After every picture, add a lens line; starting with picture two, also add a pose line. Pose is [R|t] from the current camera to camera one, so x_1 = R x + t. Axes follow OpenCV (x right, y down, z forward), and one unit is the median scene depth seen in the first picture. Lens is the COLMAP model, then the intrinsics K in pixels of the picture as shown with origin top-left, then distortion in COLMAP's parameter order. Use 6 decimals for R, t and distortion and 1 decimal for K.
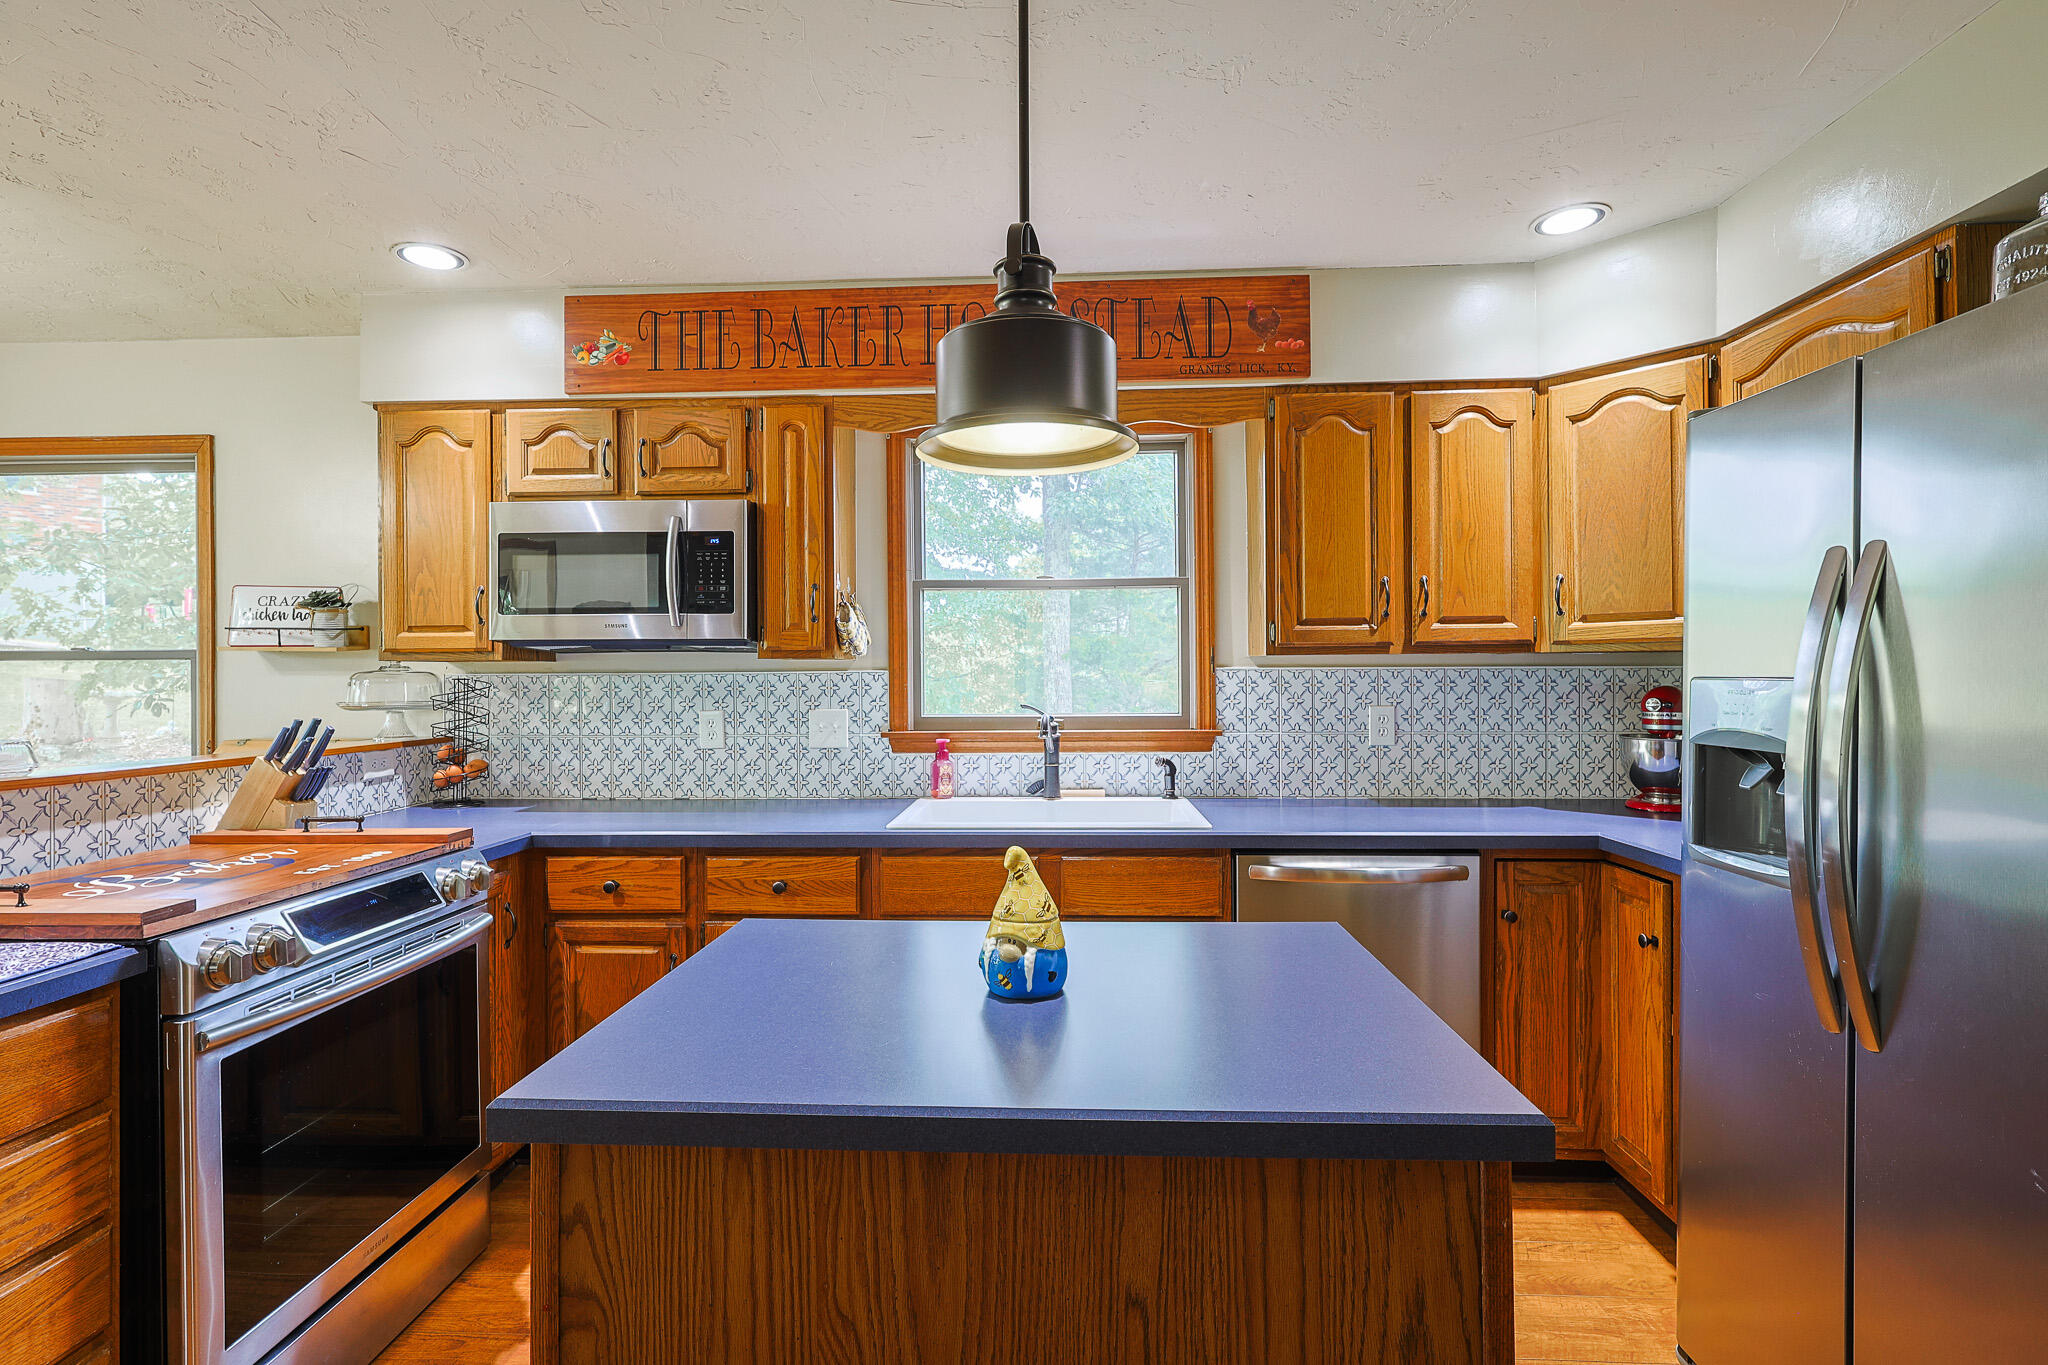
lens RADIAL K [[949.0, 0, 1024.0], [0, 949.0, 682.5], [0, 0, 1]] dist [-0.001820, -0.000106]
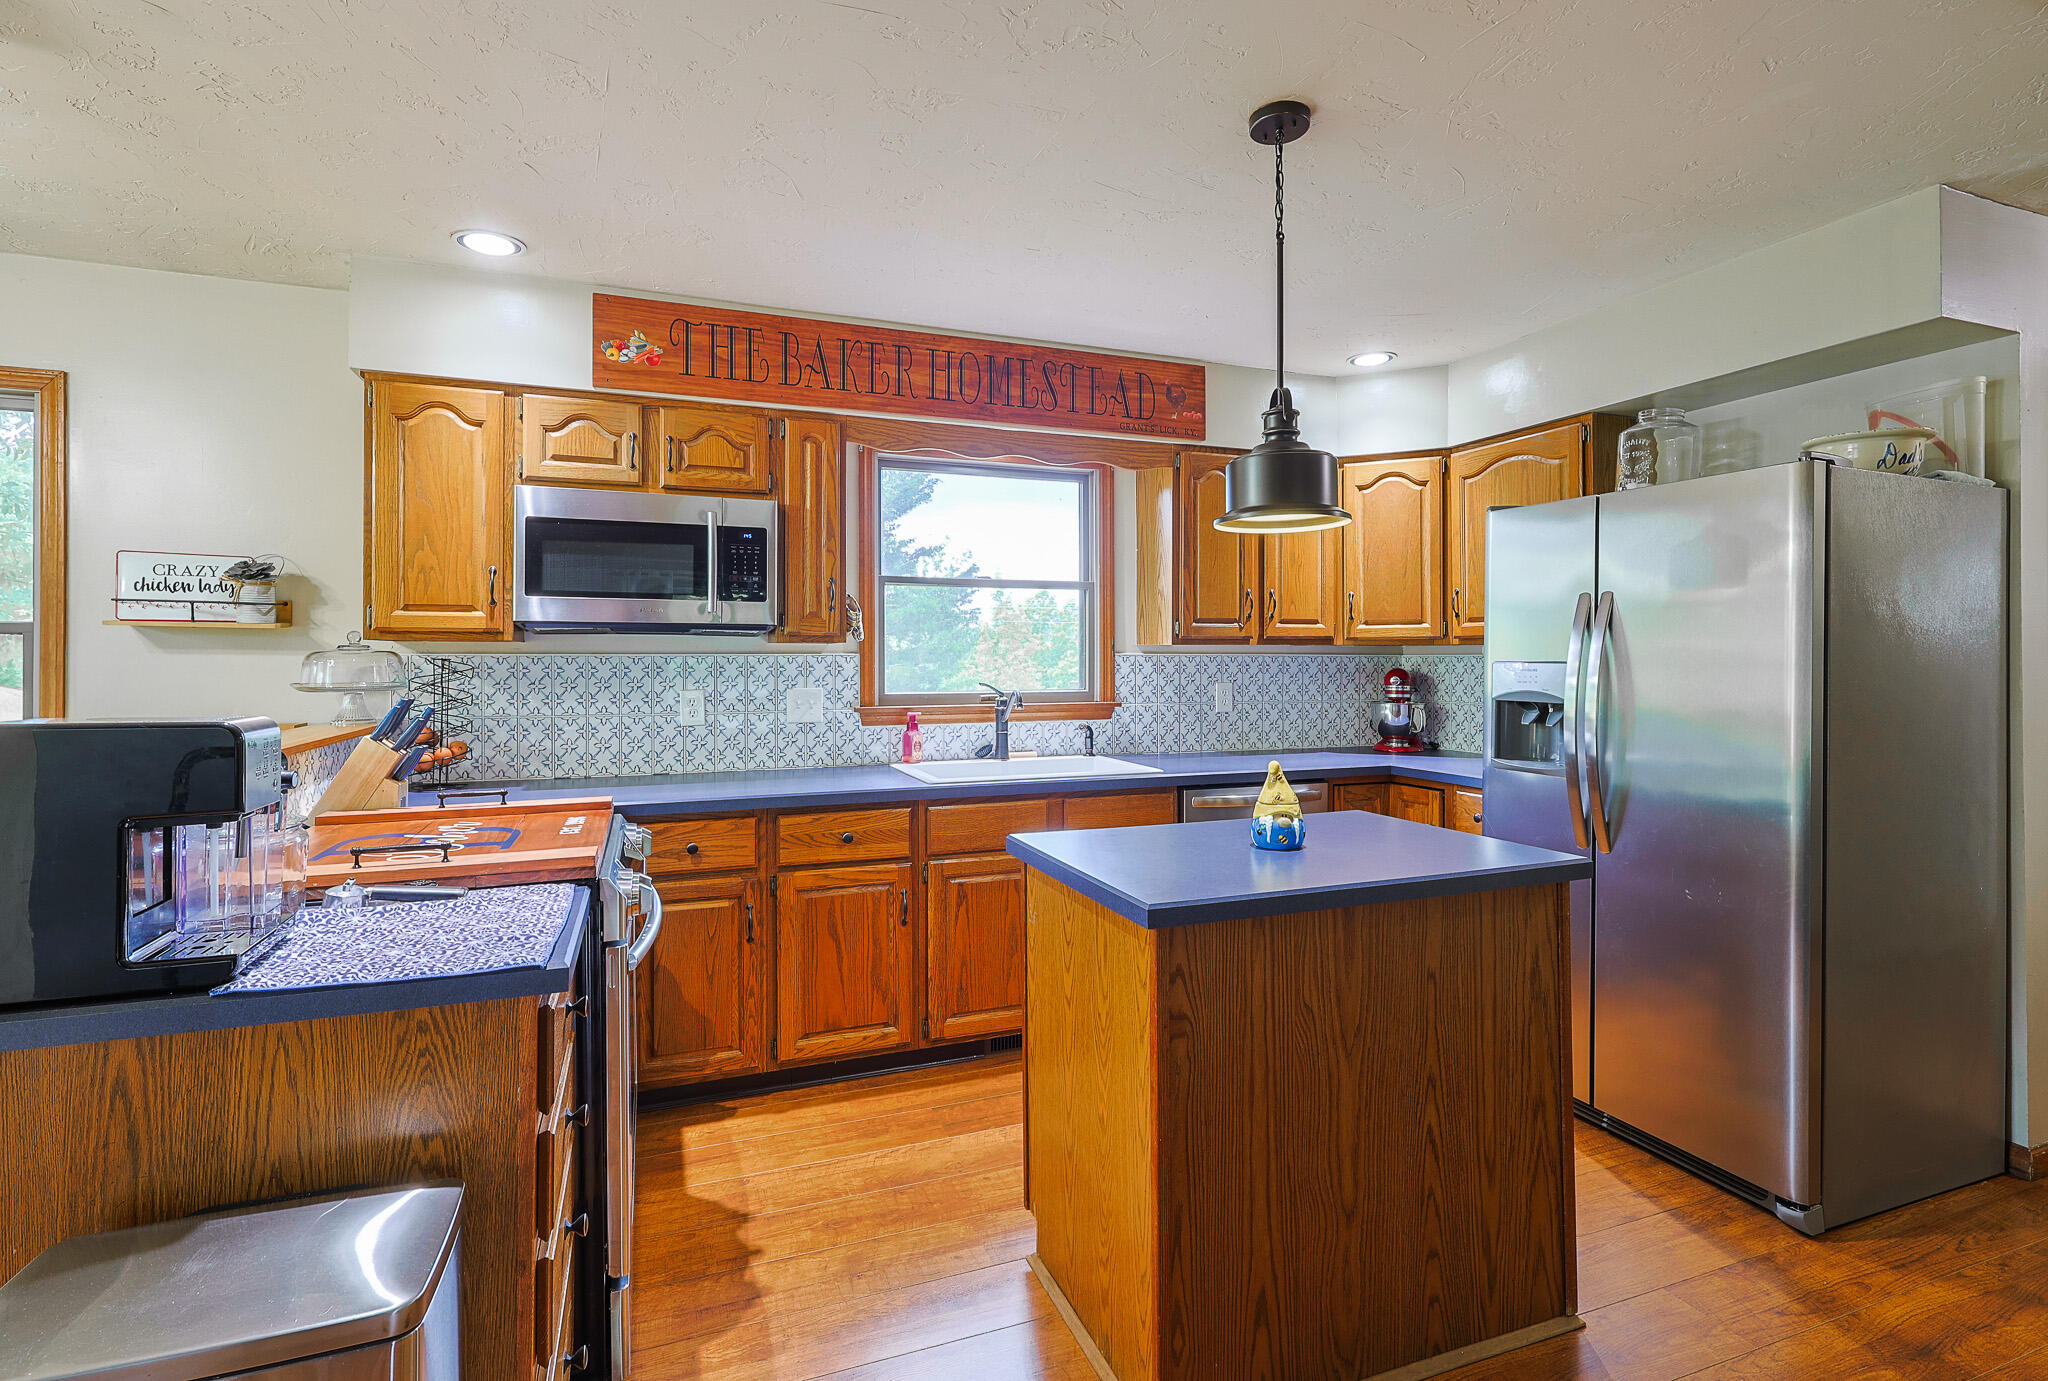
lens RADIAL K [[970.3, 0, 1023.0], [0, 970.3, 665.5], [0, 0, 1]] dist [-0.004027, -0.000181]
pose [[0.916382, 0.002968, 0.400293, -0.476588], [-0.002266, 0.999995, -0.002229, 0.004134], [-0.400298, 0.001135, 0.916384, -0.166113]]
